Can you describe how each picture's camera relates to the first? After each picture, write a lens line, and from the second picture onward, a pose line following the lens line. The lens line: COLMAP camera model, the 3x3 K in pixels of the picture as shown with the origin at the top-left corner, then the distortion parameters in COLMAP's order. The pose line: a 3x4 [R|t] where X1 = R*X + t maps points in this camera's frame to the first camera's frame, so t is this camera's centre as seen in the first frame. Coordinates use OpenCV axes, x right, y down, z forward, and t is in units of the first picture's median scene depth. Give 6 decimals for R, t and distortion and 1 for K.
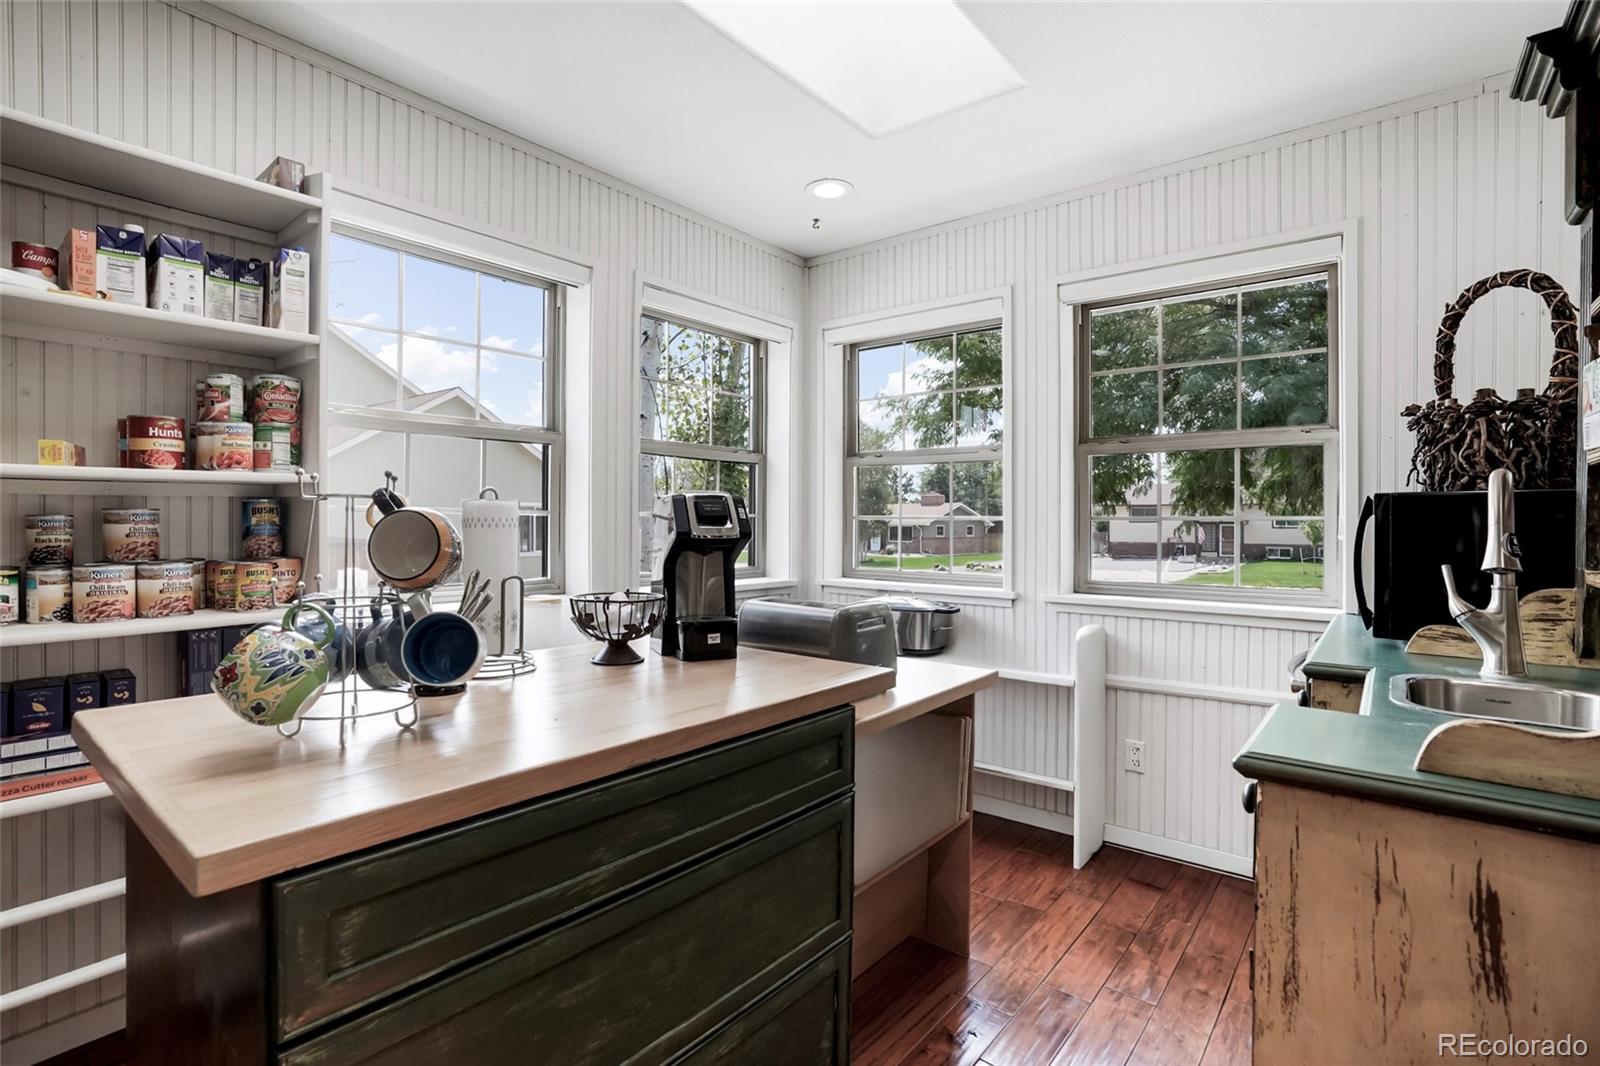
lens RADIAL K [[747.2, 0, 806.5], [0, 747.2, 524.9], [0, 0, 1]] dist [-0.013810, 0.000119]
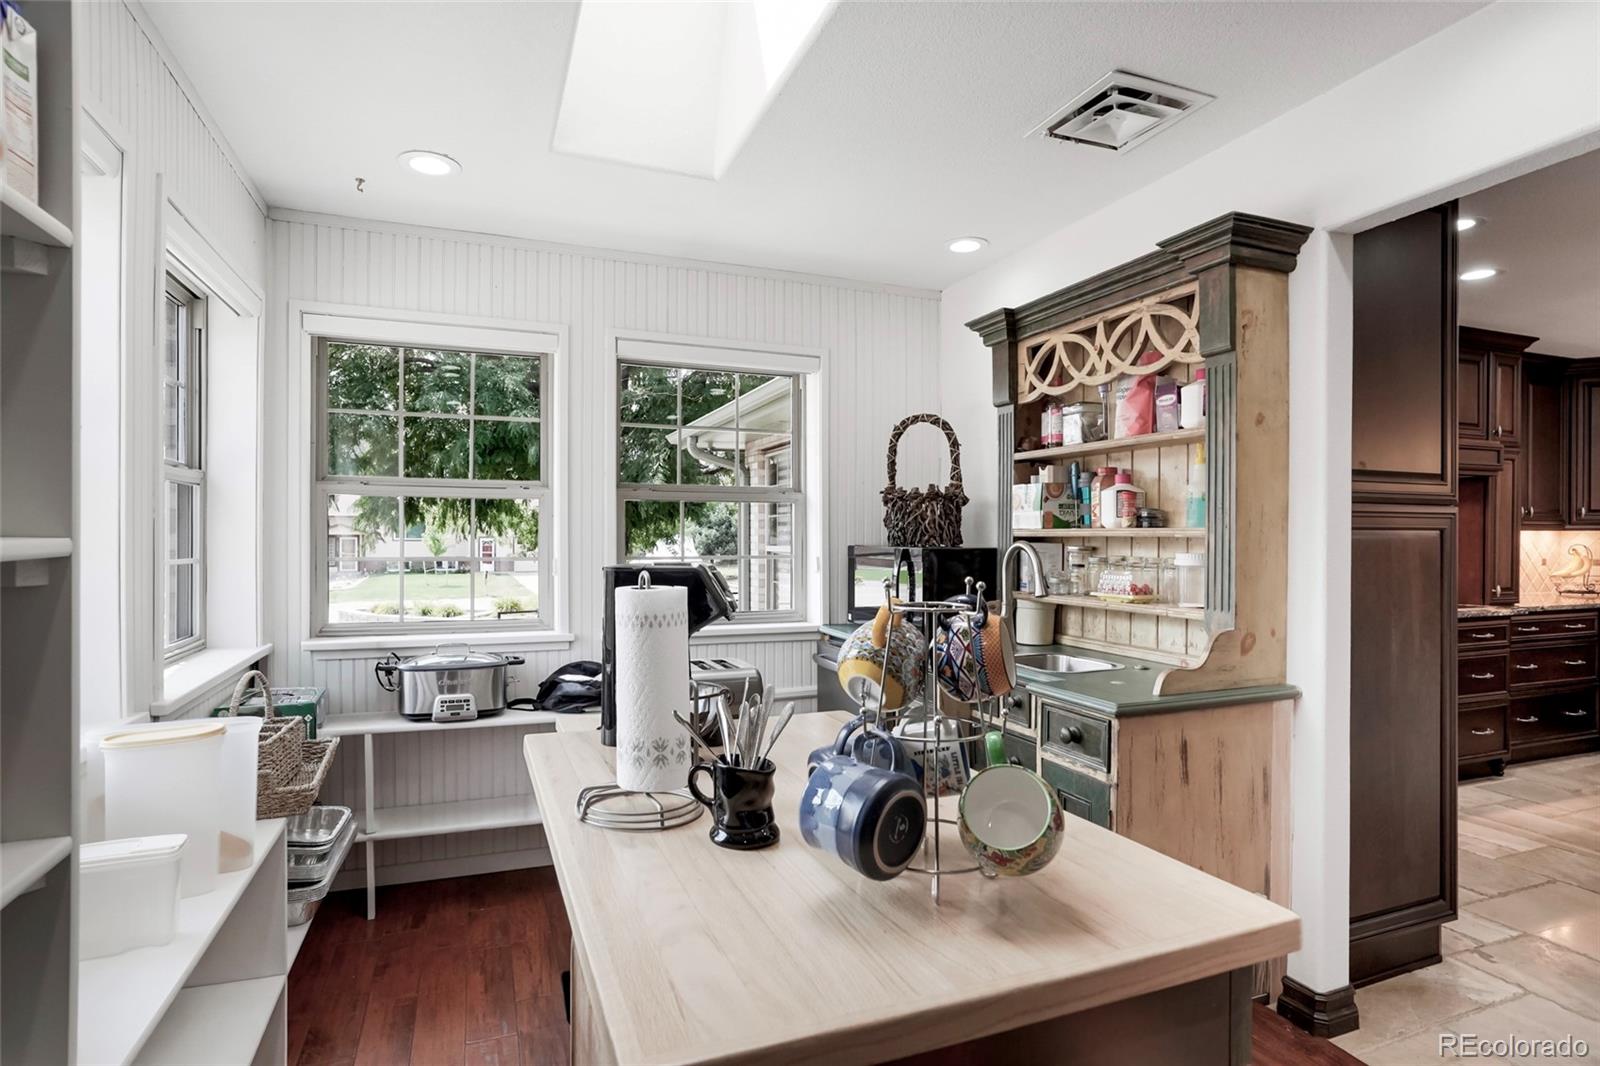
lens RADIAL K [[803.2, 0, 796.1], [0, 803.2, 537.5], [0, 0, 1]] dist [-0.036006, 0.008802]
pose [[0.503224, -0.005427, 0.864139, -0.736015], [0.001559, 0.999984, 0.005373, -0.064786], [-0.864155, -0.001356, 0.503224, 0.308509]]
